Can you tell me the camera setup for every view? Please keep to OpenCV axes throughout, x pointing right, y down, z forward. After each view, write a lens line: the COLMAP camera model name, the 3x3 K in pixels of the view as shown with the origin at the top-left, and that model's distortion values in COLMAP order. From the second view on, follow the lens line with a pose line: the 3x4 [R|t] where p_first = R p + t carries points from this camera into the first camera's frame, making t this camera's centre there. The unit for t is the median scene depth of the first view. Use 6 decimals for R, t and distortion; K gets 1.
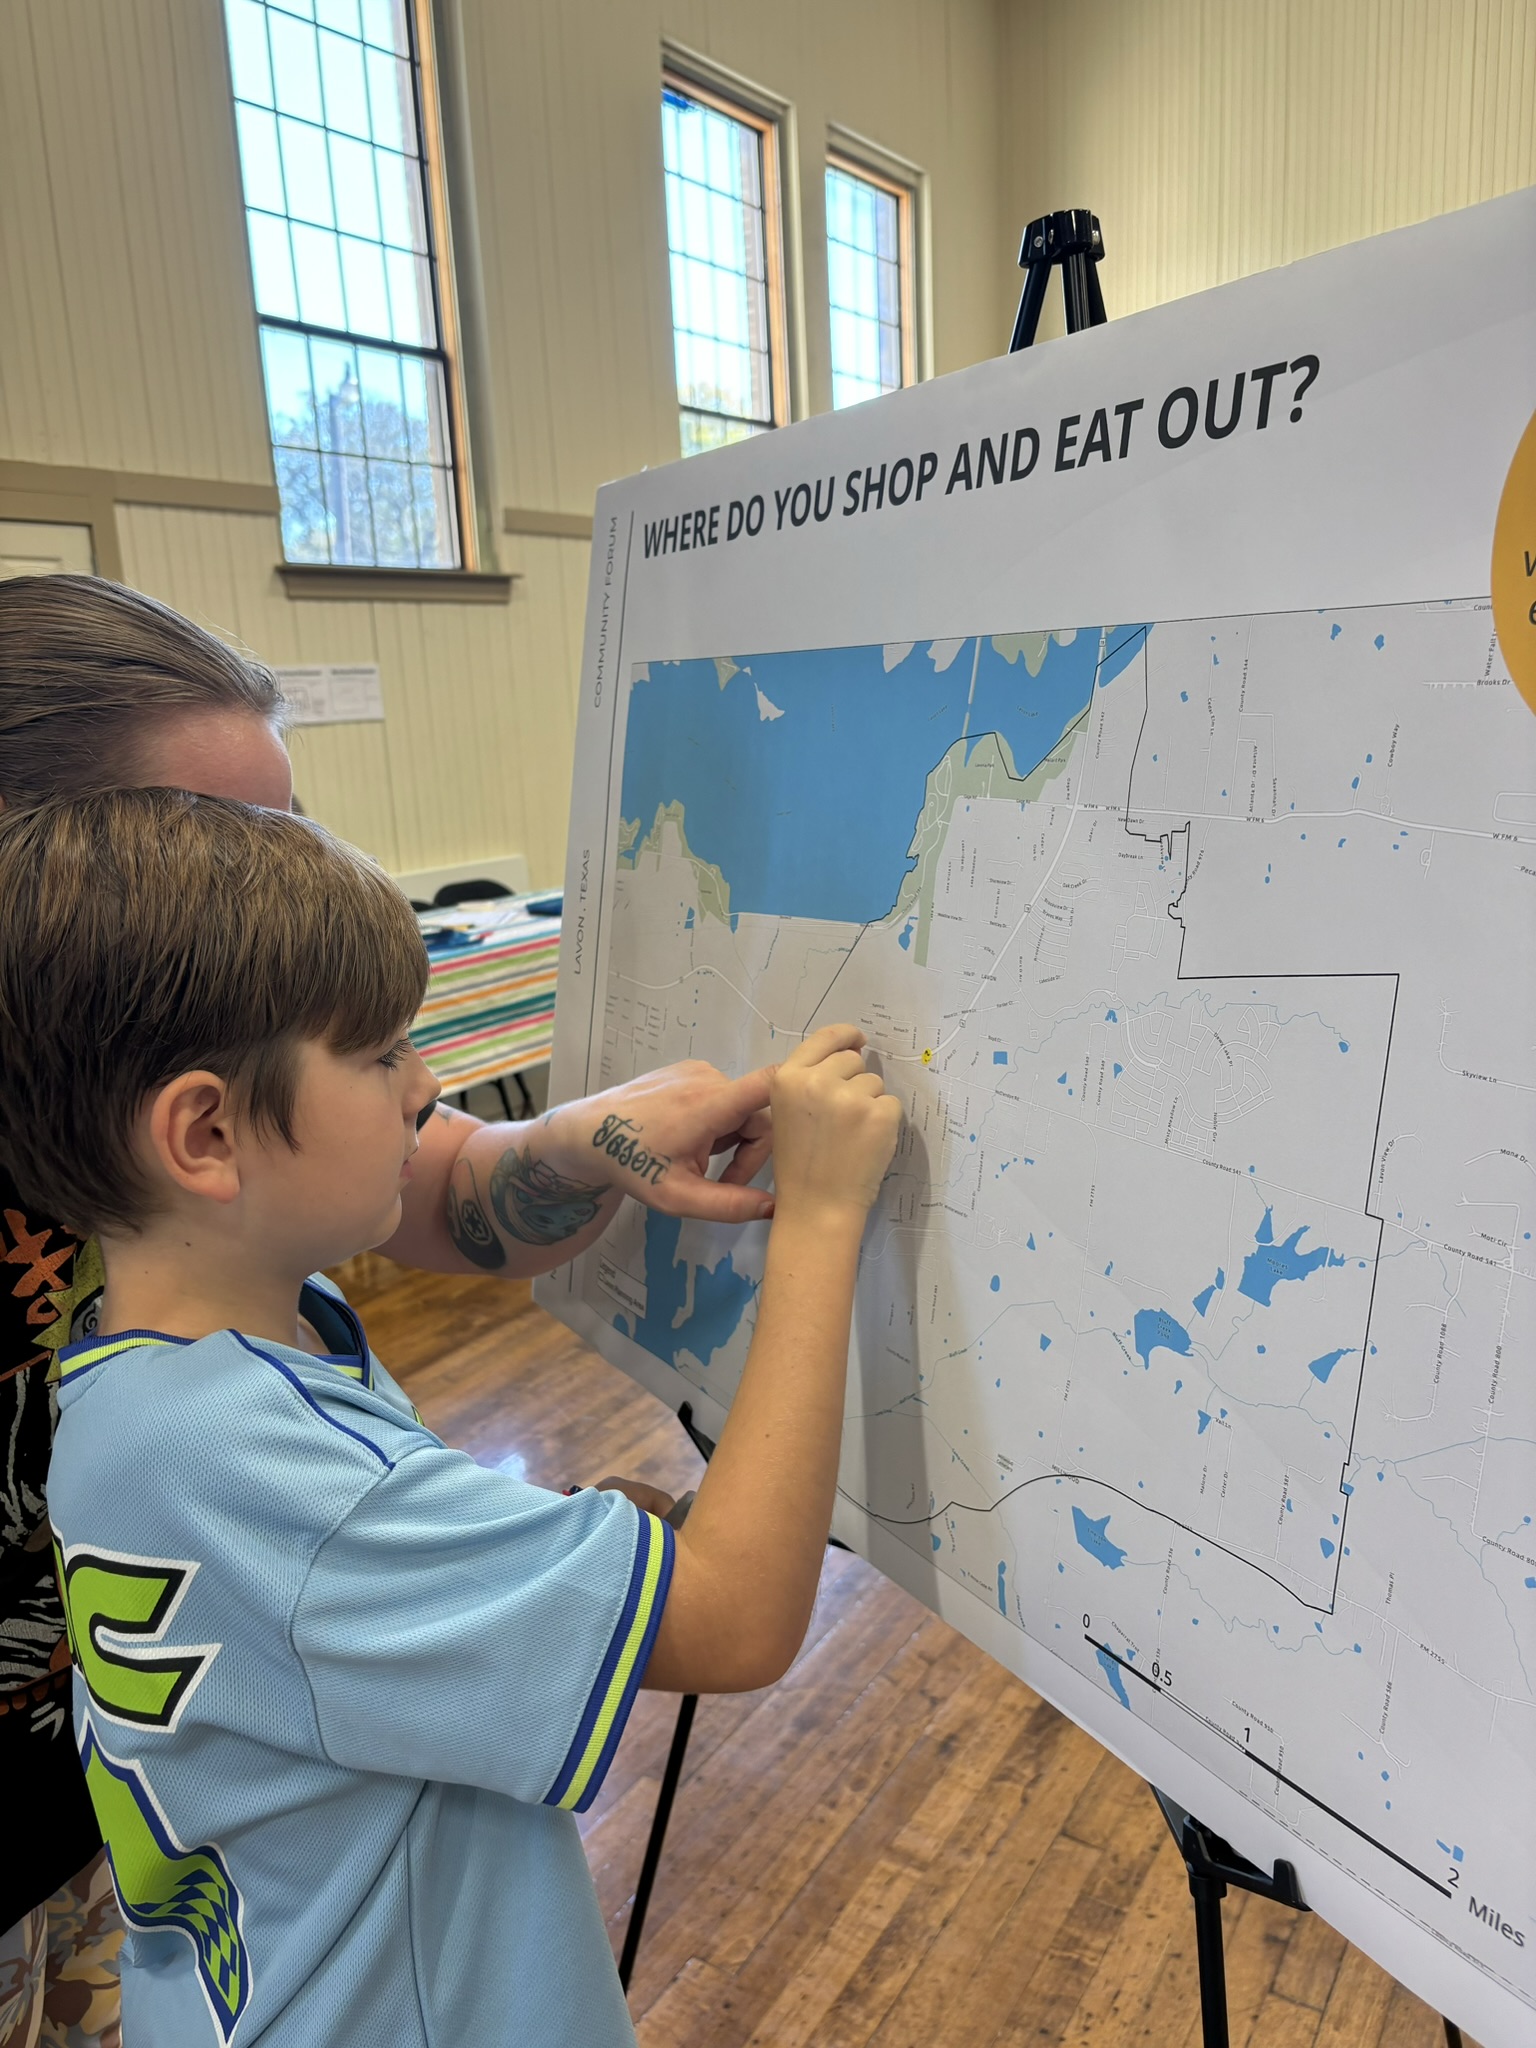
lens RADIAL K [[1543.4, 0, 766.9], [0, 1543.4, 1027.6], [0, 0, 1]] dist [0.012866, 0.005274]
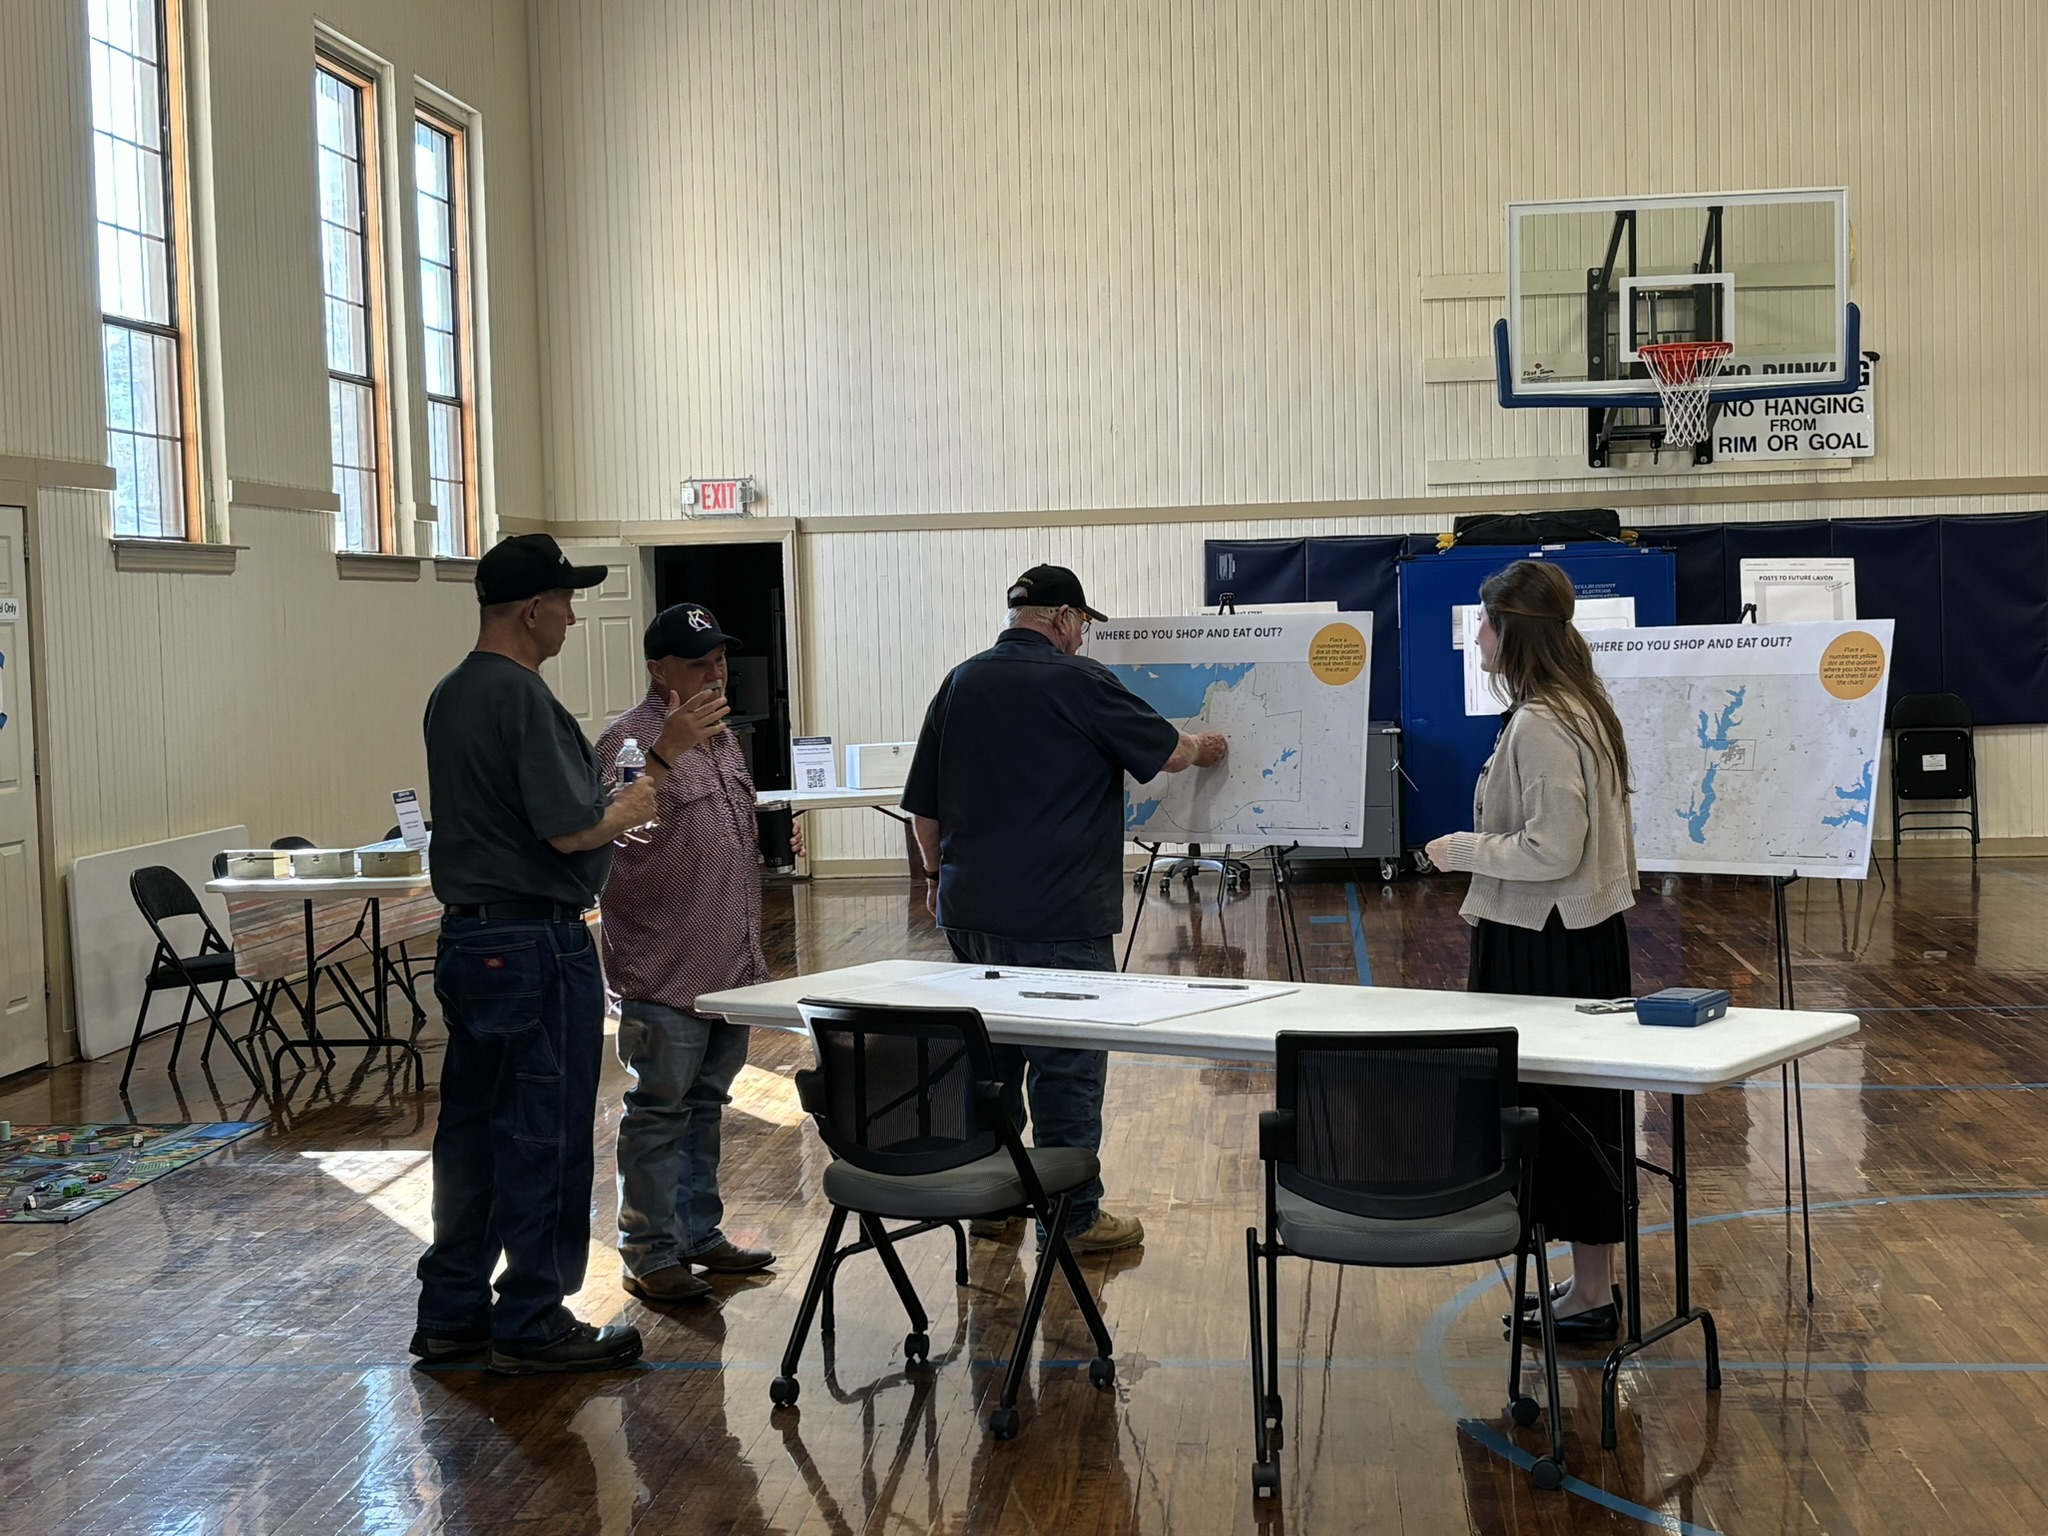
lens RADIAL K [[3003.8, 0, 1023.8], [0, 3003.8, 767.3], [0, 0, 1]] dist [0.077743, 0.000000]
pose [[0.889667, 0.009321, 0.456515, -0.651035], [0.074850, 0.983290, -0.165946, 0.223223], [-0.450434, 0.181807, 0.874103, -0.970114]]
